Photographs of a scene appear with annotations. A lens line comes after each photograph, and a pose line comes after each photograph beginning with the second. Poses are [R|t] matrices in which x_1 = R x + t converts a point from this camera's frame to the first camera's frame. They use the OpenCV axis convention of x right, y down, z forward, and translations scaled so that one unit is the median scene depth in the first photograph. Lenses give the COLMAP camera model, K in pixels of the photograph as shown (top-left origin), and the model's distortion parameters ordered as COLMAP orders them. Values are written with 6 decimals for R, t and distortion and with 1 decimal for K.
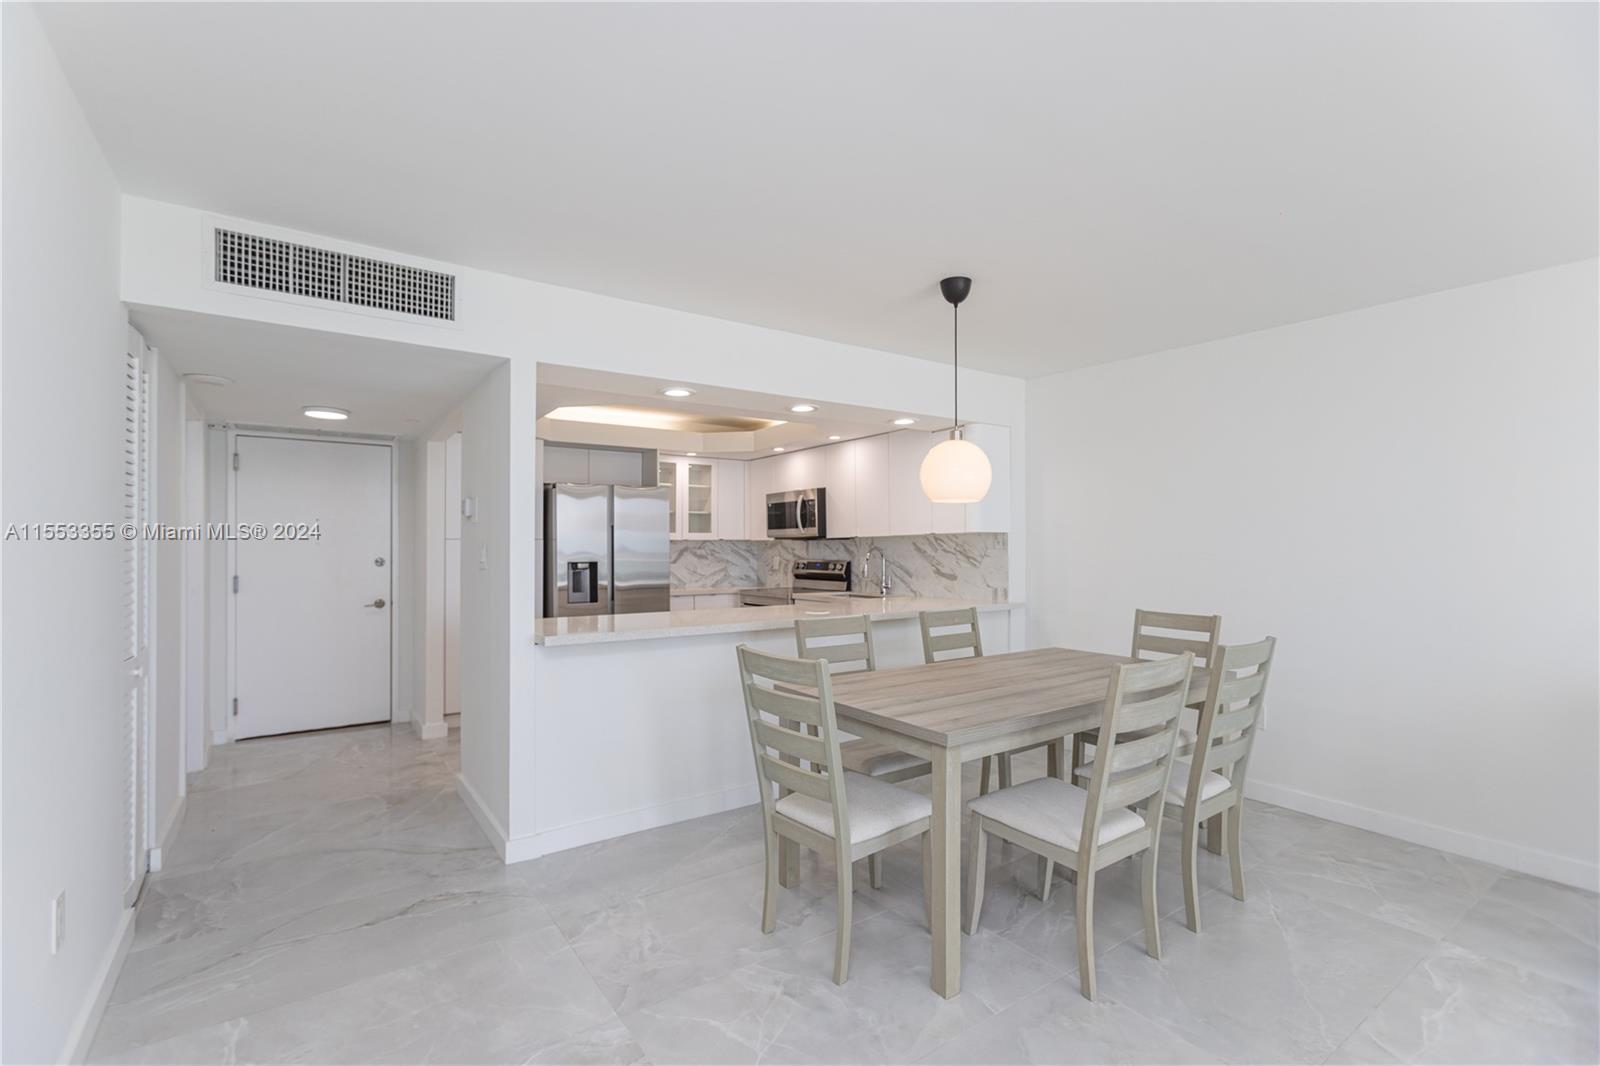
lens RADIAL K [[721.1, 0, 810.9], [0, 721.1, 523.9], [0, 0, 1]] dist [-0.003882, 0.000515]
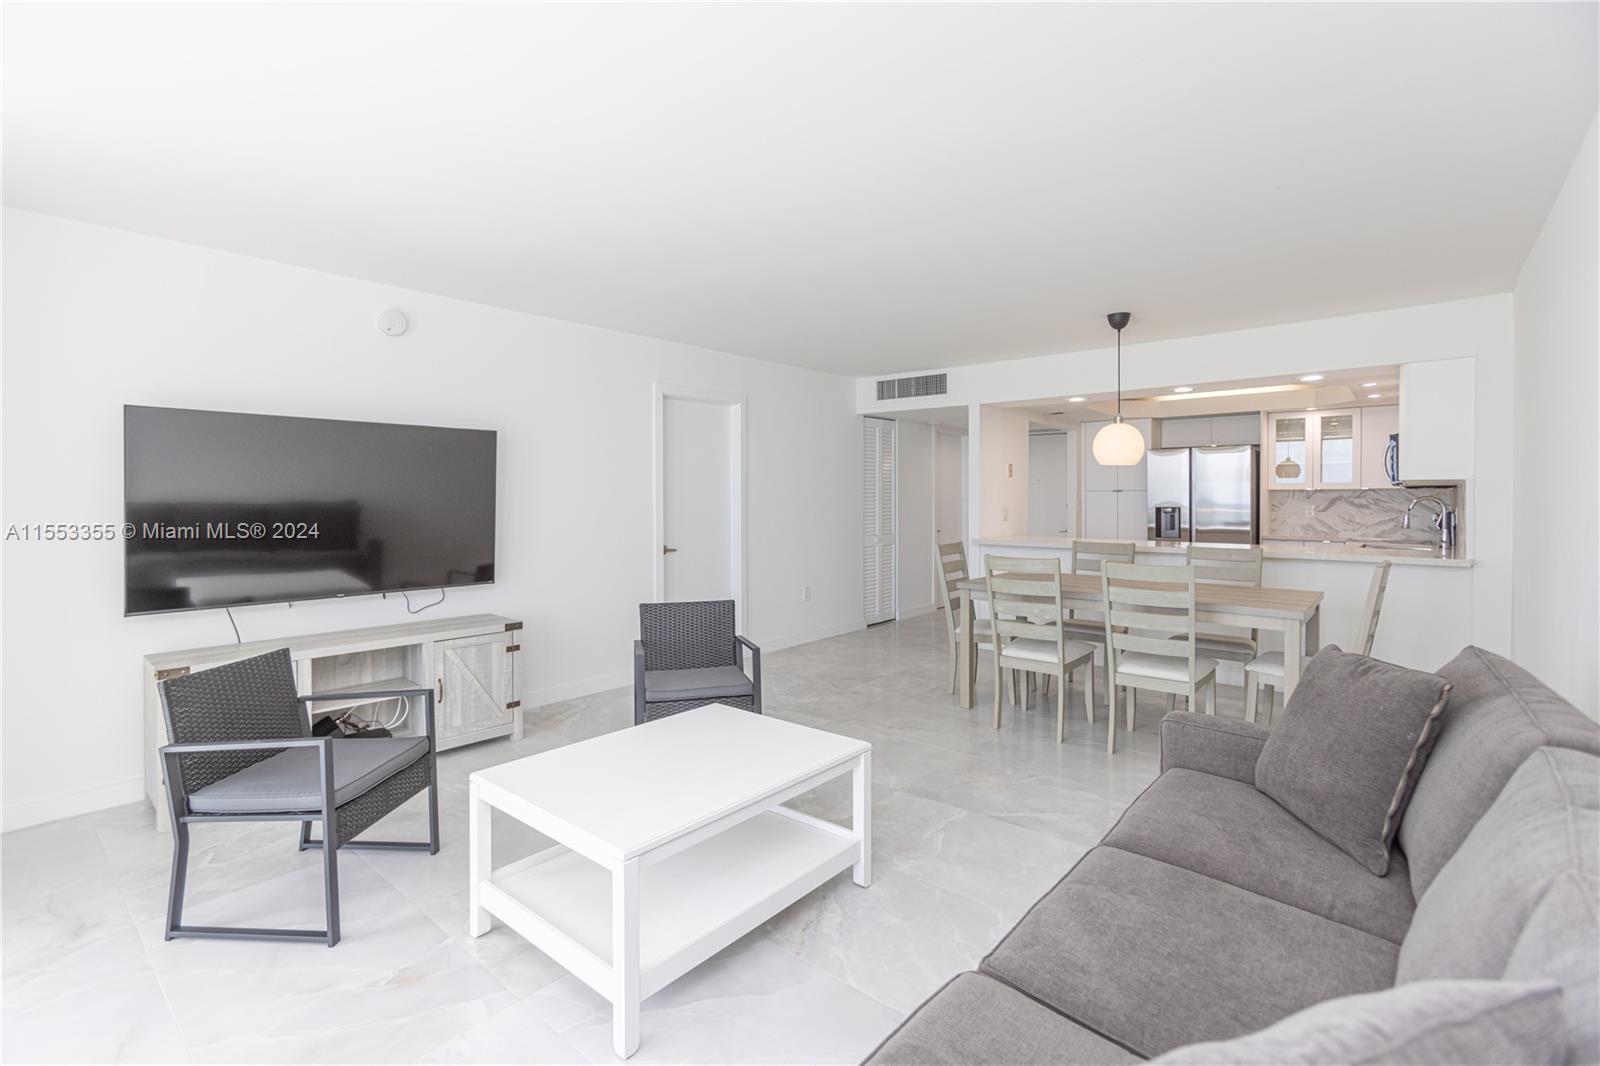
lens RADIAL K [[736.5, 0, 803.8], [0, 736.5, 519.4], [0, 0, 1]] dist [-0.000473, 0.006828]
pose [[0.250058, 0.033618, -0.967647, 0.838264], [0.028060, 0.998726, 0.041949, -0.000619], [0.967824, -0.037642, 0.248796, -0.005538]]
